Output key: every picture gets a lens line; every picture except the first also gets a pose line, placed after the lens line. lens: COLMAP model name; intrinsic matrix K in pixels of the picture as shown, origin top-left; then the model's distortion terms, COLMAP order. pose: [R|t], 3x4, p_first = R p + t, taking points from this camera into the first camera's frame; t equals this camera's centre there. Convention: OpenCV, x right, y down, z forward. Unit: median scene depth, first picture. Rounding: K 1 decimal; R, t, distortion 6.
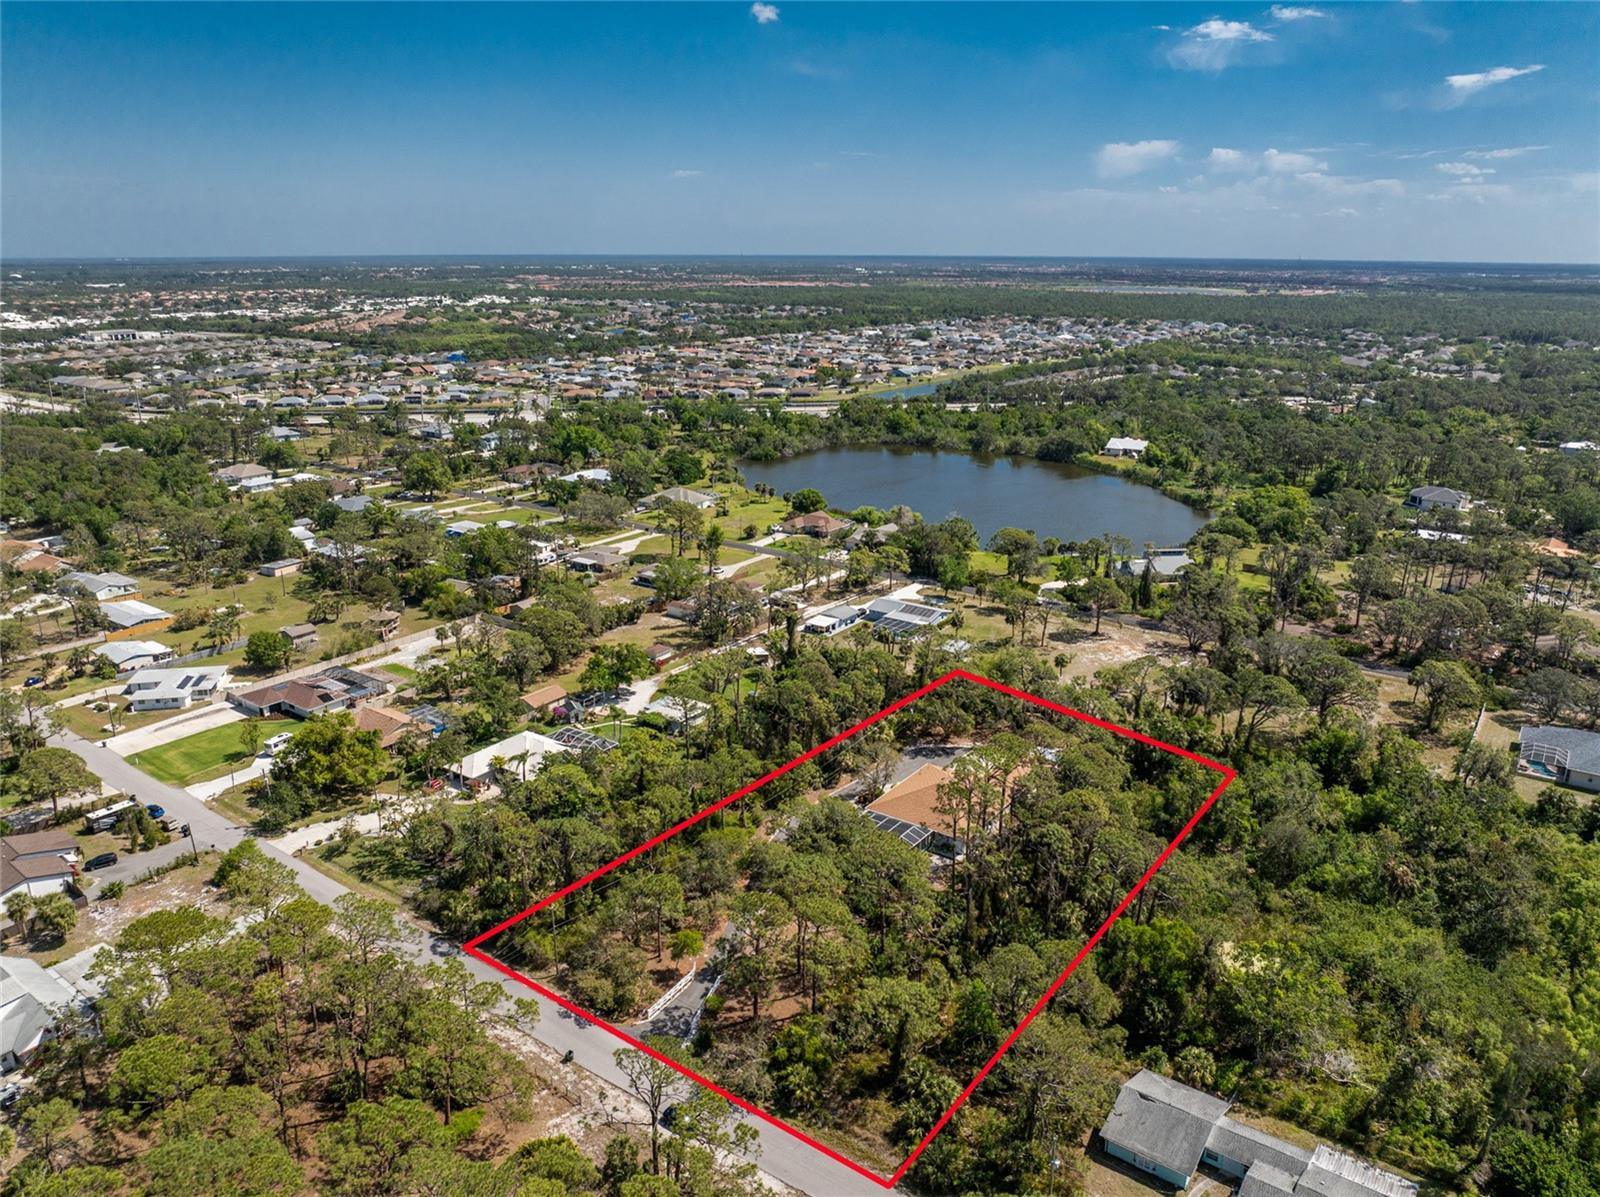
lens RADIAL K [[1132.8, 0, 809.5], [0, 1132.8, 598.4], [0, 0, 1]] dist [-0.033655, -0.003034]
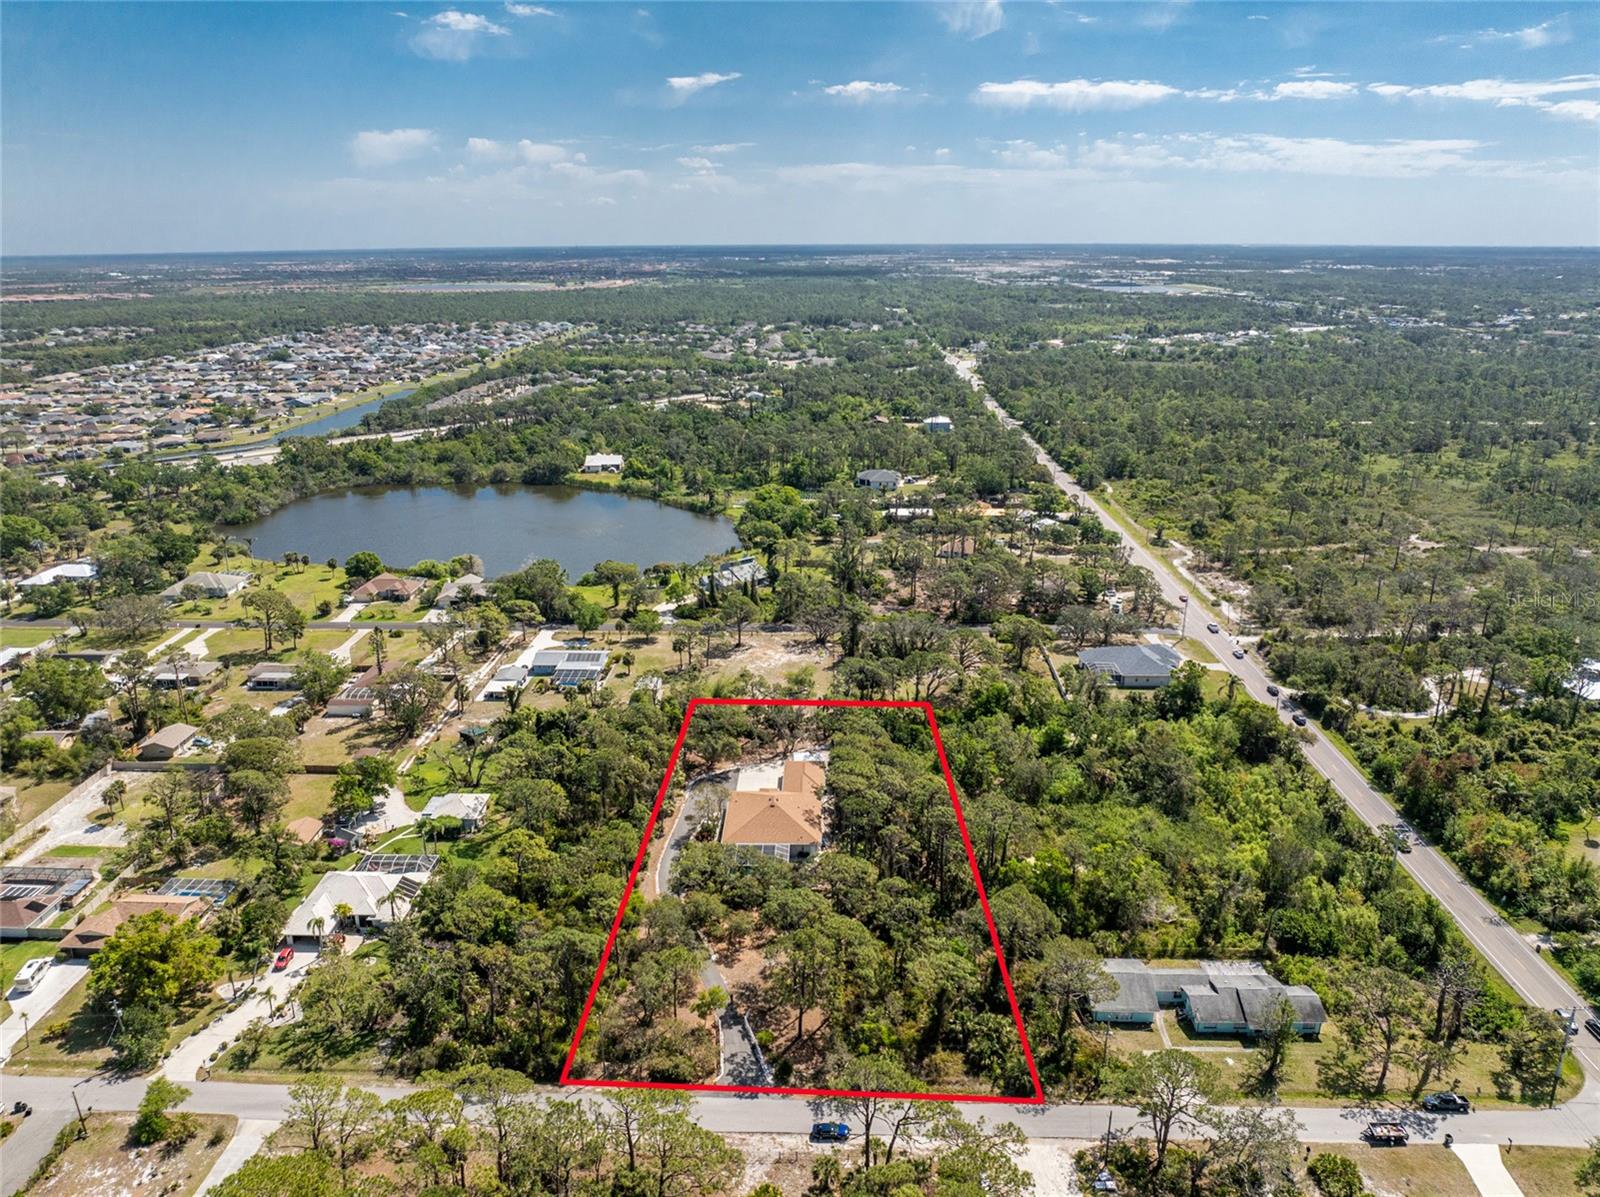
lens RADIAL K [[1132.8, 0, 809.5], [0, 1132.8, 598.4], [0, 0, 1]] dist [-0.033655, -0.003034]
pose [[0.826139, -0.176665, 0.535055, -0.259117], [0.171809, 0.983338, 0.059403, -0.063010], [-0.536635, 0.042852, 0.842726, -0.004710]]
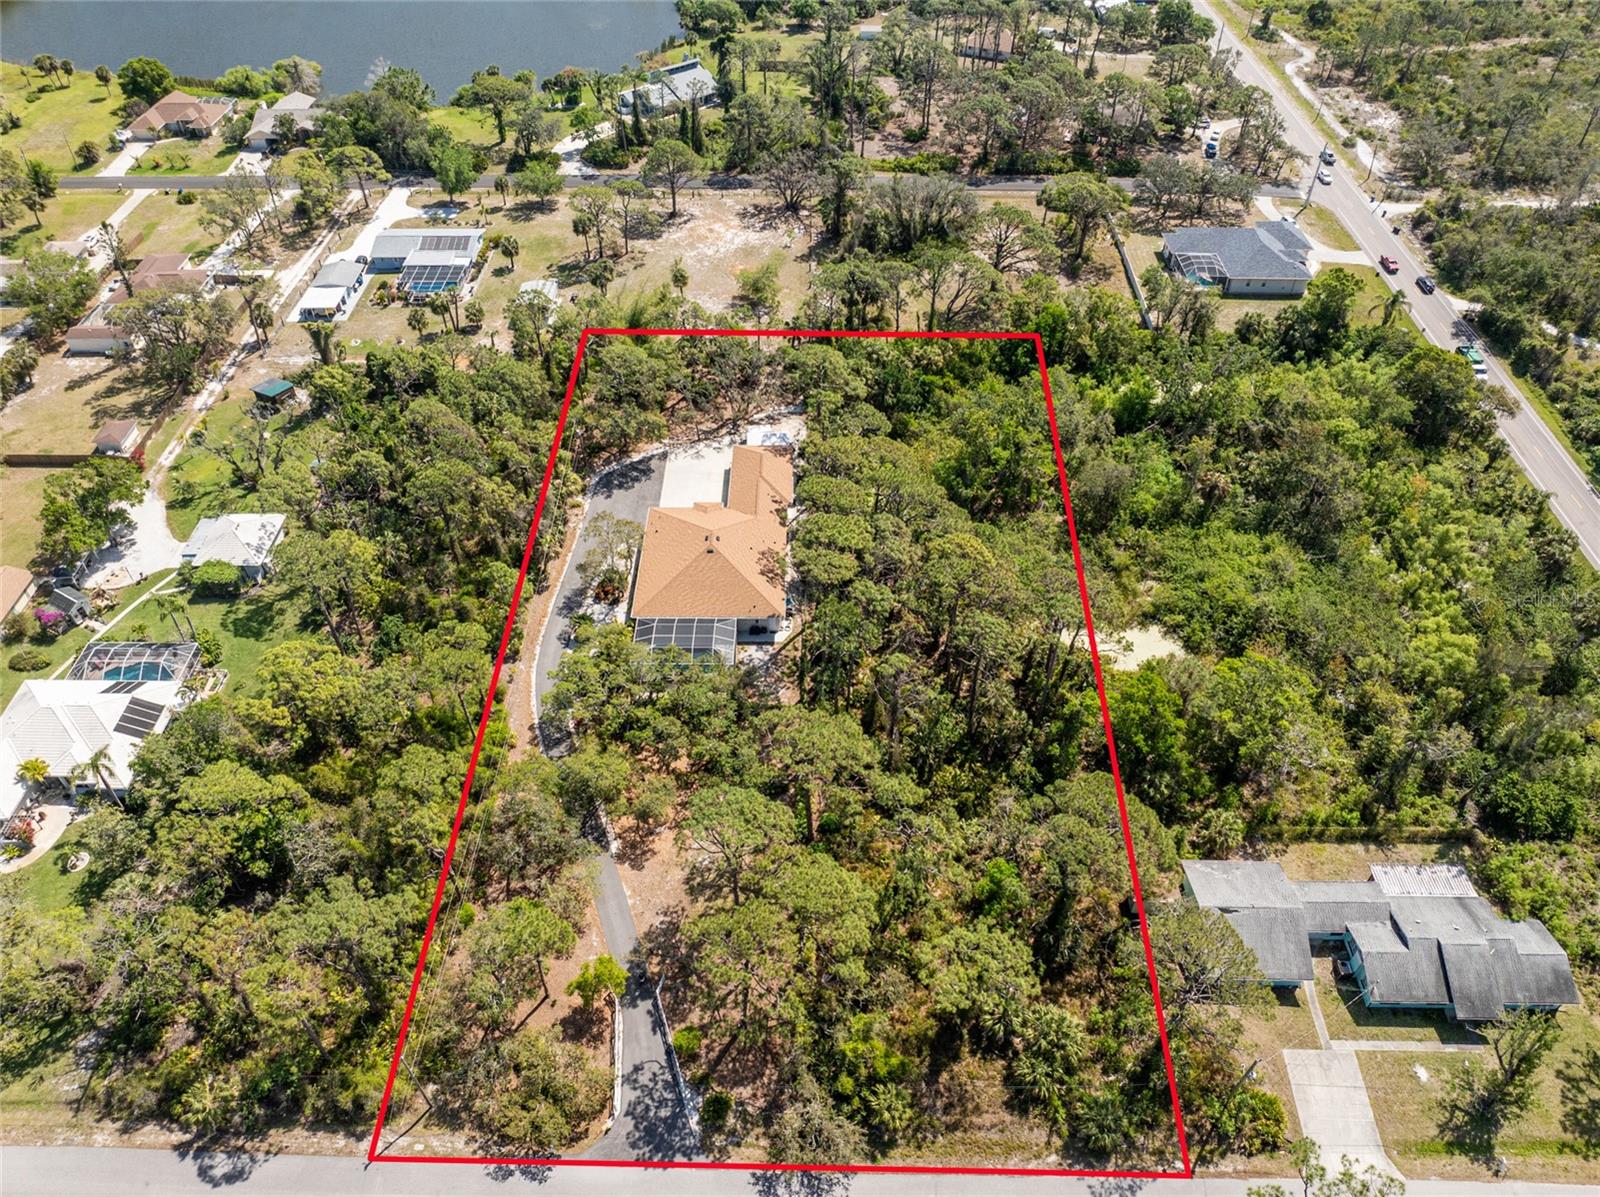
lens RADIAL K [[1135.3, 0, 800.0], [0, 1135.3, 598.5], [0, 0, 1]] dist [-0.053694, 0.023396]
pose [[0.822312, -0.395867, 0.408769, -0.092290], [0.169448, 0.856114, 0.488218, -0.097161], [-0.543223, -0.332202, 0.771071, 0.223655]]
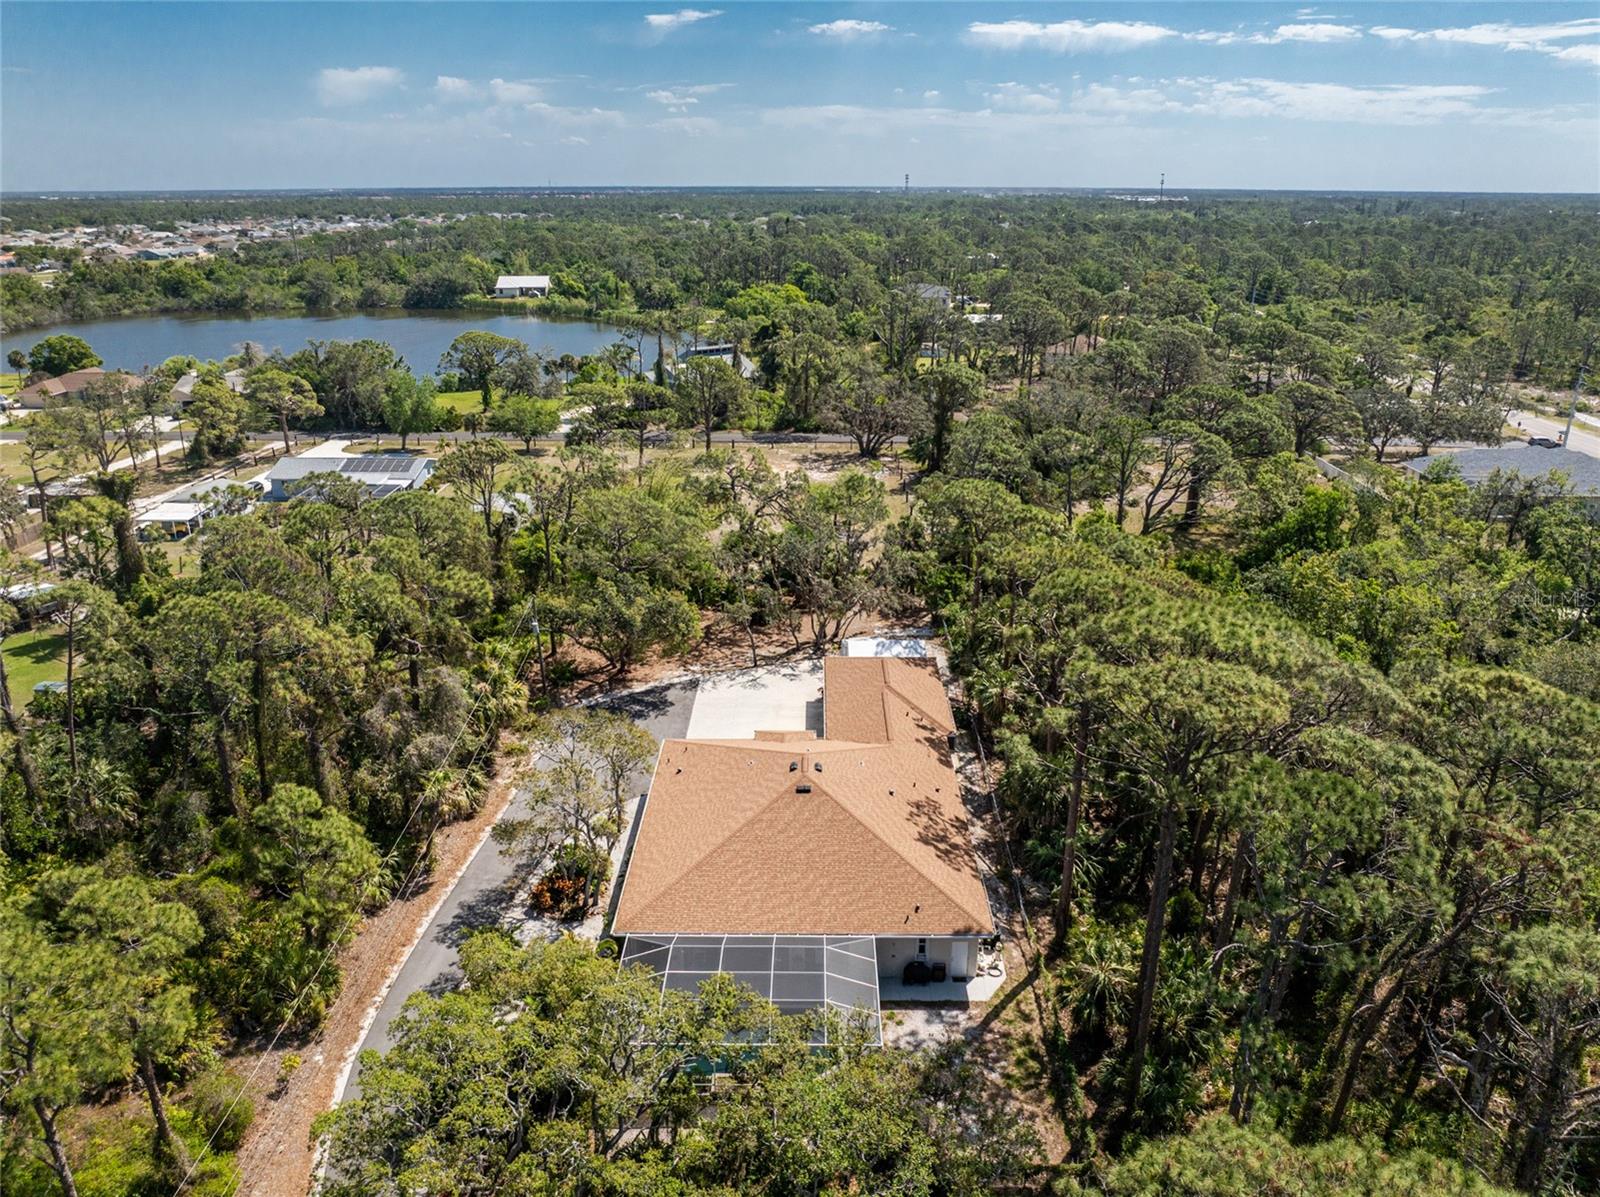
lens RADIAL K [[1171.2, 0, 801.1], [0, 1171.2, 571.7], [0, 0, 1]] dist [-0.042022, -0.000573]
pose [[0.822296, -0.180106, 0.539807, -0.034017], [0.167539, 0.983172, 0.072820, 0.046822], [-0.543839, 0.030559, 0.838633, 0.422795]]
